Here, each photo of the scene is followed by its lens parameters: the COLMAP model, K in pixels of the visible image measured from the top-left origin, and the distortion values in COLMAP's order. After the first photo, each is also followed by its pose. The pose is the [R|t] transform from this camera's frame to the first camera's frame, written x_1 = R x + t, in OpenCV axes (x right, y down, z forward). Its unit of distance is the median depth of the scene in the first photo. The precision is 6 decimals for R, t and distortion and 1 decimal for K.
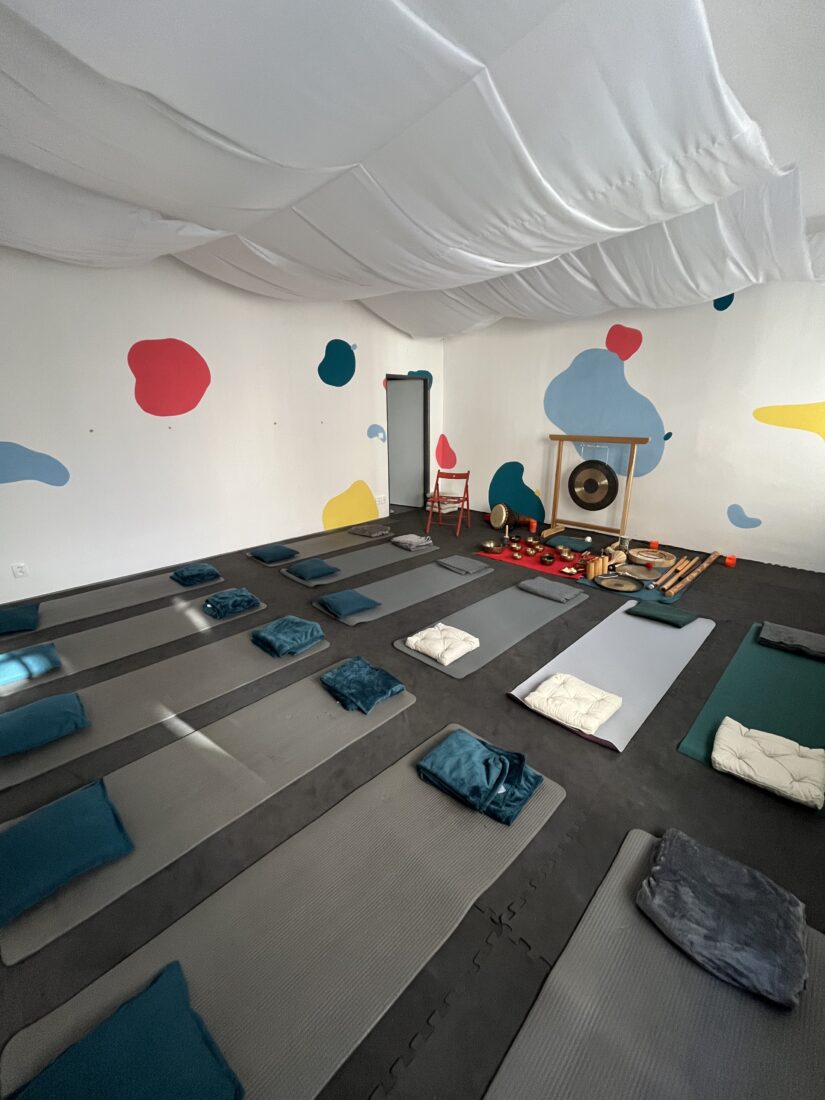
lens RADIAL K [[444.9, 0, 407.0], [0, 444.9, 546.1], [0, 0, 1]] dist [0.001014, -0.000150]
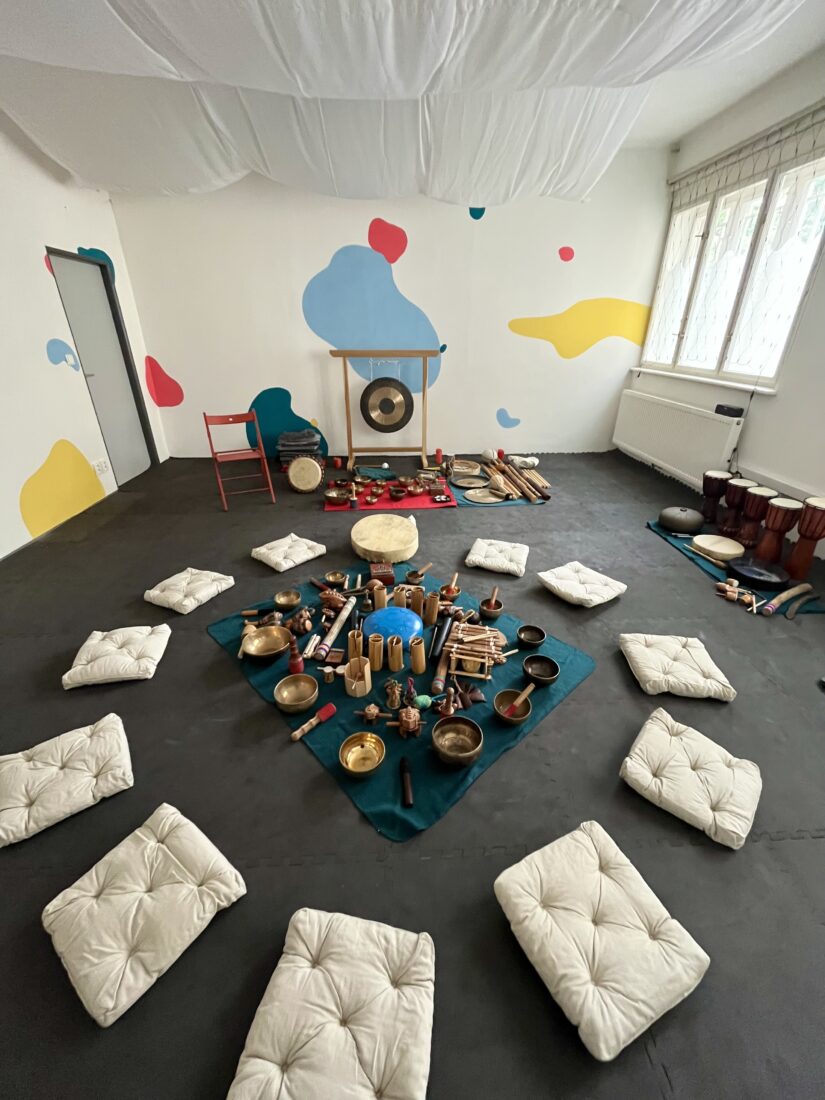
lens RADIAL K [[444.9, 0, 407.0], [0, 444.9, 546.1], [0, 0, 1]] dist [0.001014, -0.000150]
pose [[0.664665, -0.316401, 0.676839, -0.271084], [0.210487, 0.948509, 0.236697, -0.064500], [-0.716879, -0.014858, 0.697040, 0.290388]]
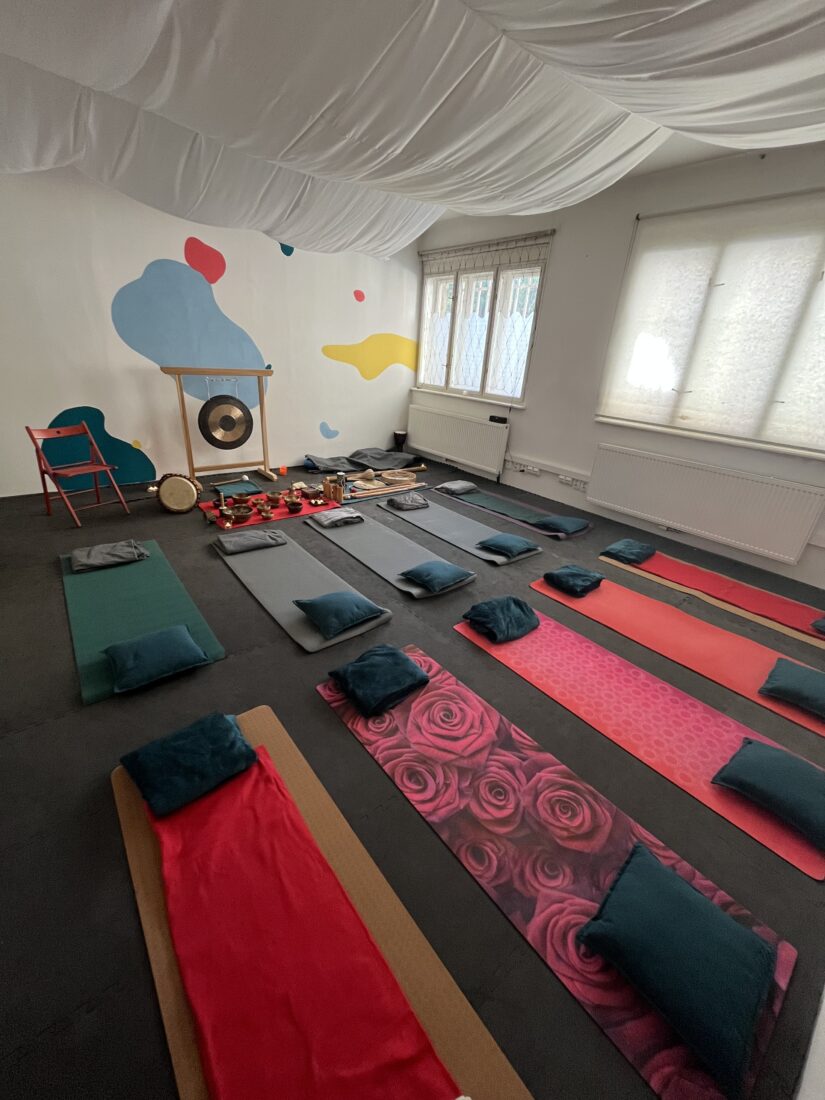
lens RADIAL K [[444.9, 0, 407.0], [0, 444.9, 546.1], [0, 0, 1]] dist [0.001014, -0.000150]
pose [[0.101513, -0.382403, 0.918402, -0.484694], [0.227492, 0.907633, 0.352774, -0.137176], [-0.968474, 0.173118, 0.179131, 0.475749]]
